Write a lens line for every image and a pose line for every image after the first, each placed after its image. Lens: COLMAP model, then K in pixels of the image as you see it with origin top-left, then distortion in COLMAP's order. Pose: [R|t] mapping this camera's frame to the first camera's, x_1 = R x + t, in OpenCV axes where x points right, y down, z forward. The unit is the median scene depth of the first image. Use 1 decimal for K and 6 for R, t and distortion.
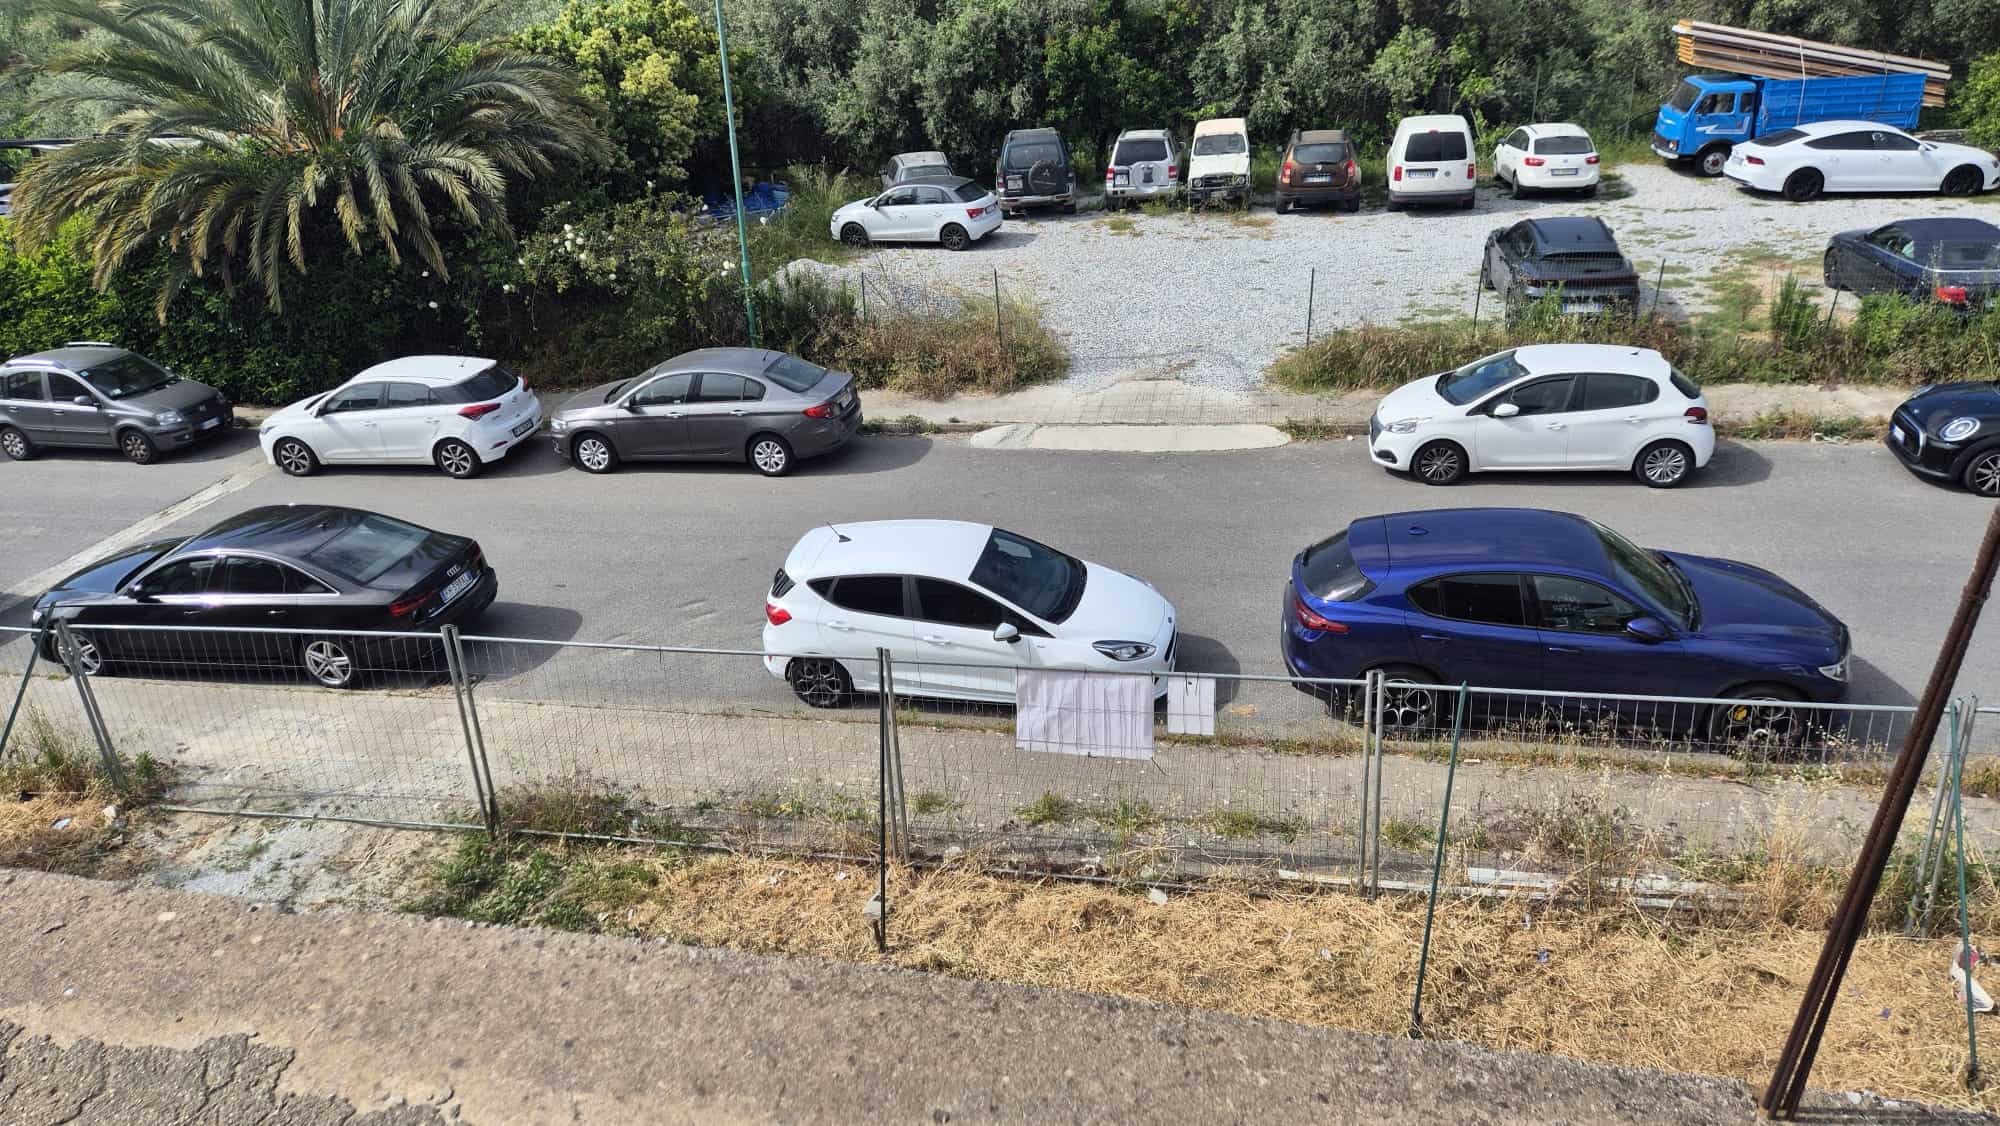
lens RADIAL K [[1315.9, 0, 958.5], [0, 1315.9, 557.2], [0, 0, 1]] dist [0.028765, -0.030674]
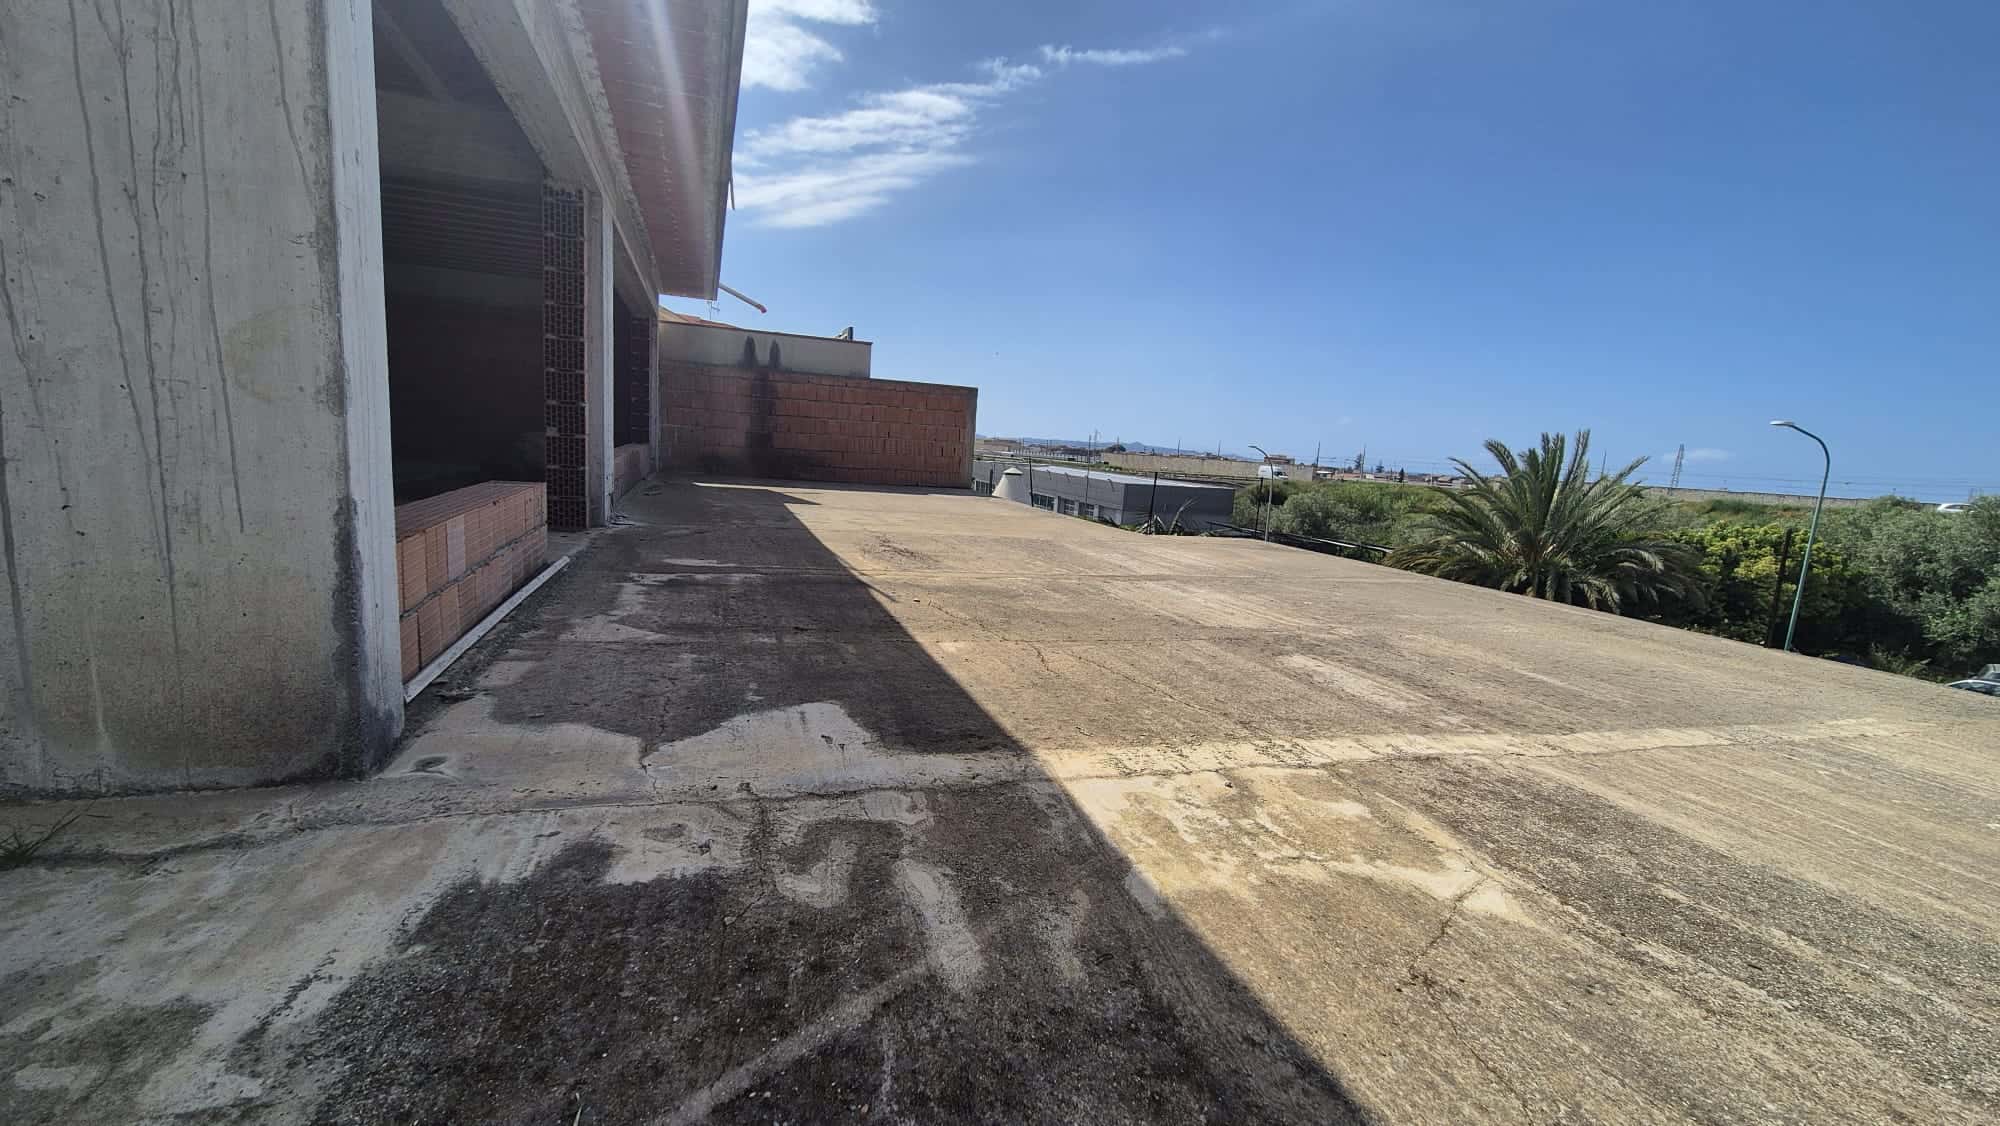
lens RADIAL K [[836.9, 0, 994.3], [0, 836.9, 589.2], [0, 0, 1]] dist [-0.000050, 0.000195]
pose [[0.520374, 0.205149, -0.828930, 0.132479], [-0.439499, 0.896618, -0.054002, 0.124567], [0.732155, 0.392415, 0.556740, -0.242351]]
